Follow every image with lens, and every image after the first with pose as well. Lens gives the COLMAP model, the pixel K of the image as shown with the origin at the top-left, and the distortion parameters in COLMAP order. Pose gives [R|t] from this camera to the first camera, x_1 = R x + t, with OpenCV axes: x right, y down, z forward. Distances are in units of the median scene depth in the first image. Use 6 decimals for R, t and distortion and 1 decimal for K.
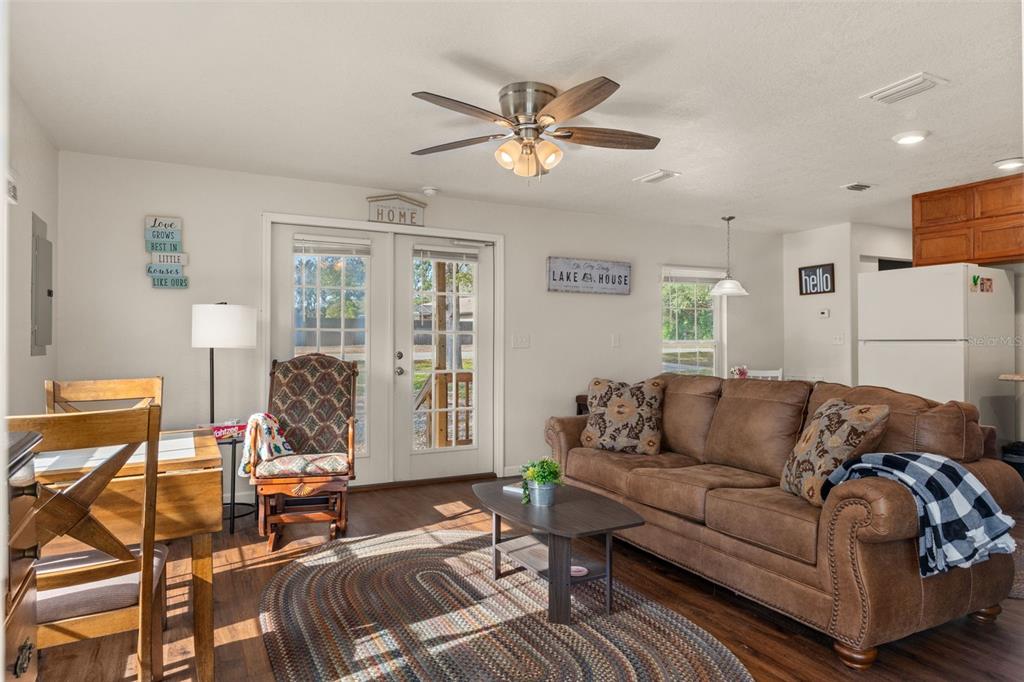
lens RADIAL K [[622.4, 0, 512.1], [0, 622.4, 337.2], [0, 0, 1]] dist [0.000048, -0.002124]
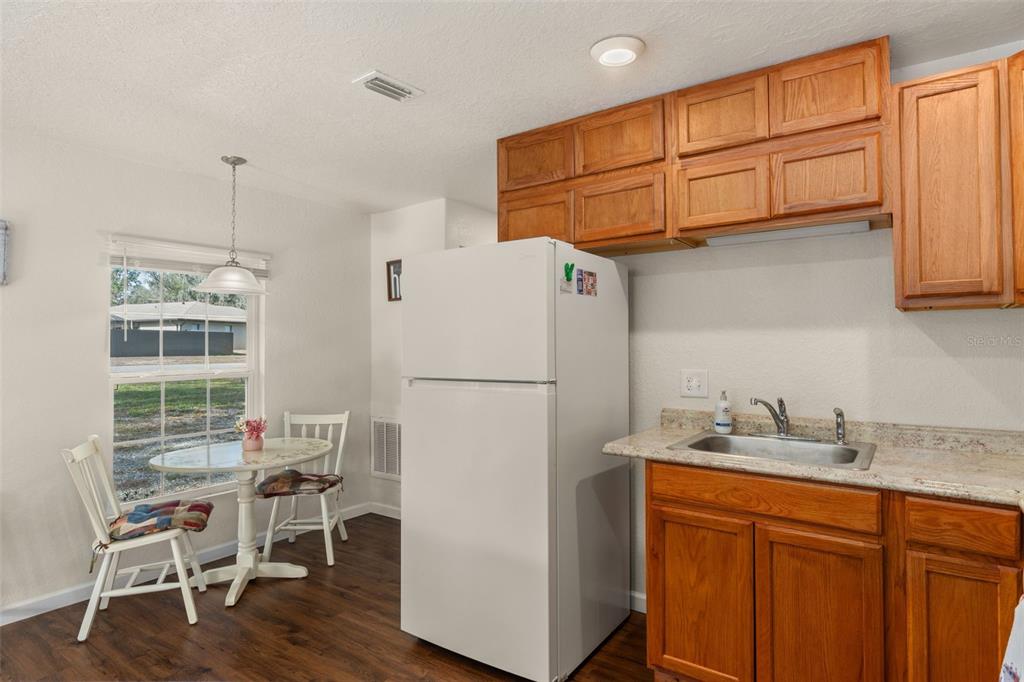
lens RADIAL K [[558.8, 0, 519.4], [0, 558.8, 337.7], [0, 0, 1]] dist [-0.002571, -0.000919]
pose [[0.894716, 0.004932, 0.446608, 0.446264], [0.001566, 0.999898, -0.014180, -0.024409], [-0.446633, 0.013386, 0.894617, 0.531412]]
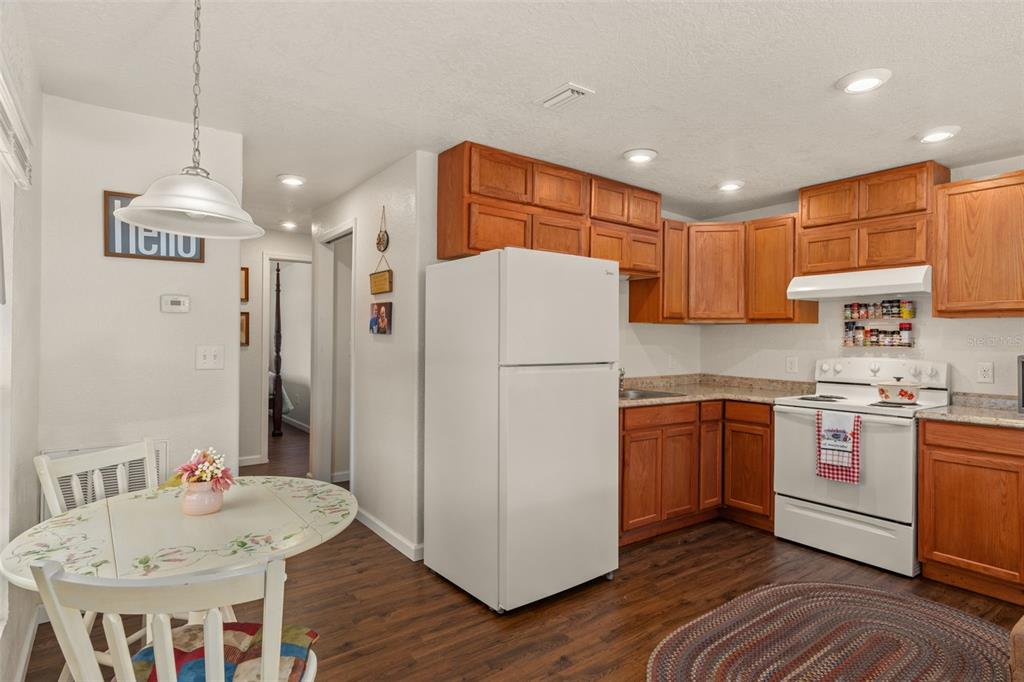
lens RADIAL K [[541.8, 0, 514.1], [0, 541.8, 339.6], [0, 0, 1]] dist [0.001433, -0.000452]
pose [[-0.148976, 0.005610, 0.988825, 0.079211], [-0.011989, 0.999900, -0.007479, -0.015127], [-0.988768, -0.012969, -0.148894, 1.105590]]
